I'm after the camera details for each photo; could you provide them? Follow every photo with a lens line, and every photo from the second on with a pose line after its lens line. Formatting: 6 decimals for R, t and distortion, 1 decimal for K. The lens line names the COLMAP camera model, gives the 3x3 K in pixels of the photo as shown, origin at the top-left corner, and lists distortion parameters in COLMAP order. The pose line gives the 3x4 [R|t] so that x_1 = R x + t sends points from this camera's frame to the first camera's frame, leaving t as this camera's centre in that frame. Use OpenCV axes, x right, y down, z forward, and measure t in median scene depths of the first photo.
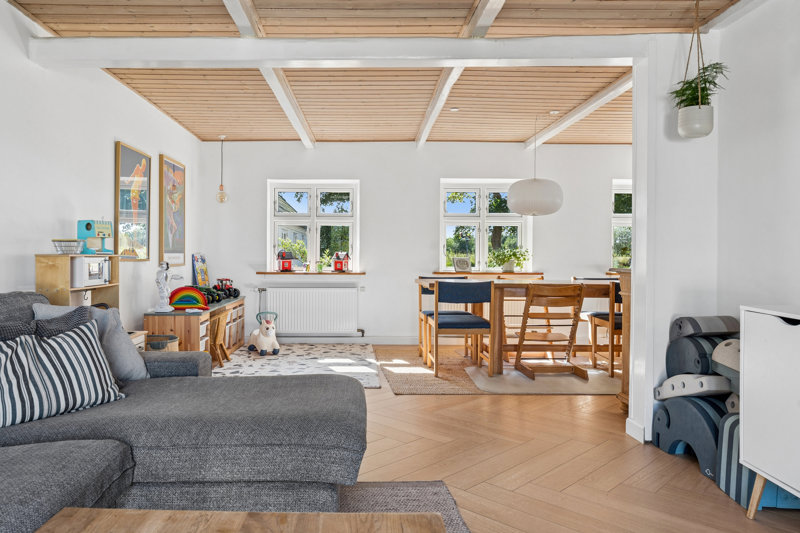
lens RADIAL K [[591.4, 0, 400.0], [0, 591.4, 266.5], [0, 0, 1]] dist [0.000996, 0.000074]
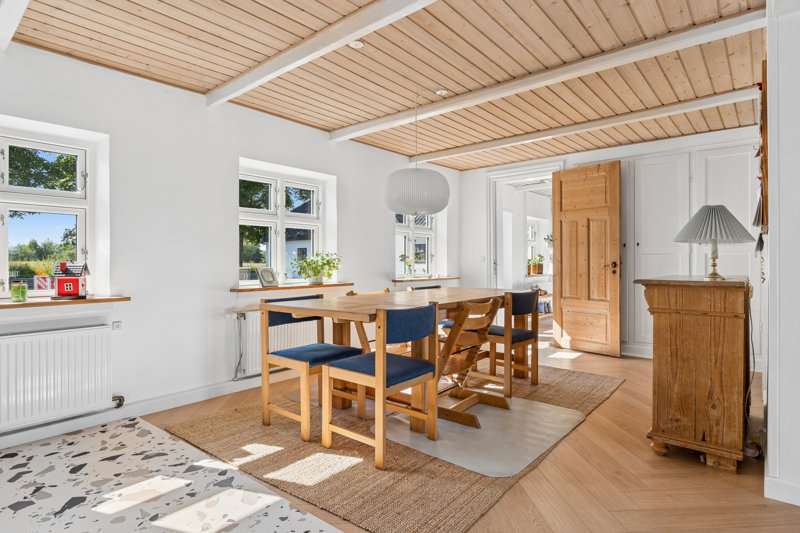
lens RADIAL K [[428.1, 0, 400.0], [0, 428.1, 266.5], [0, 0, 1]] dist [-0.002862, -0.000543]
pose [[0.686223, -0.015713, 0.727221, -0.177471], [0.023068, 0.999734, -0.000166, -0.013070], [-0.727025, 0.016889, 0.686403, 0.514272]]
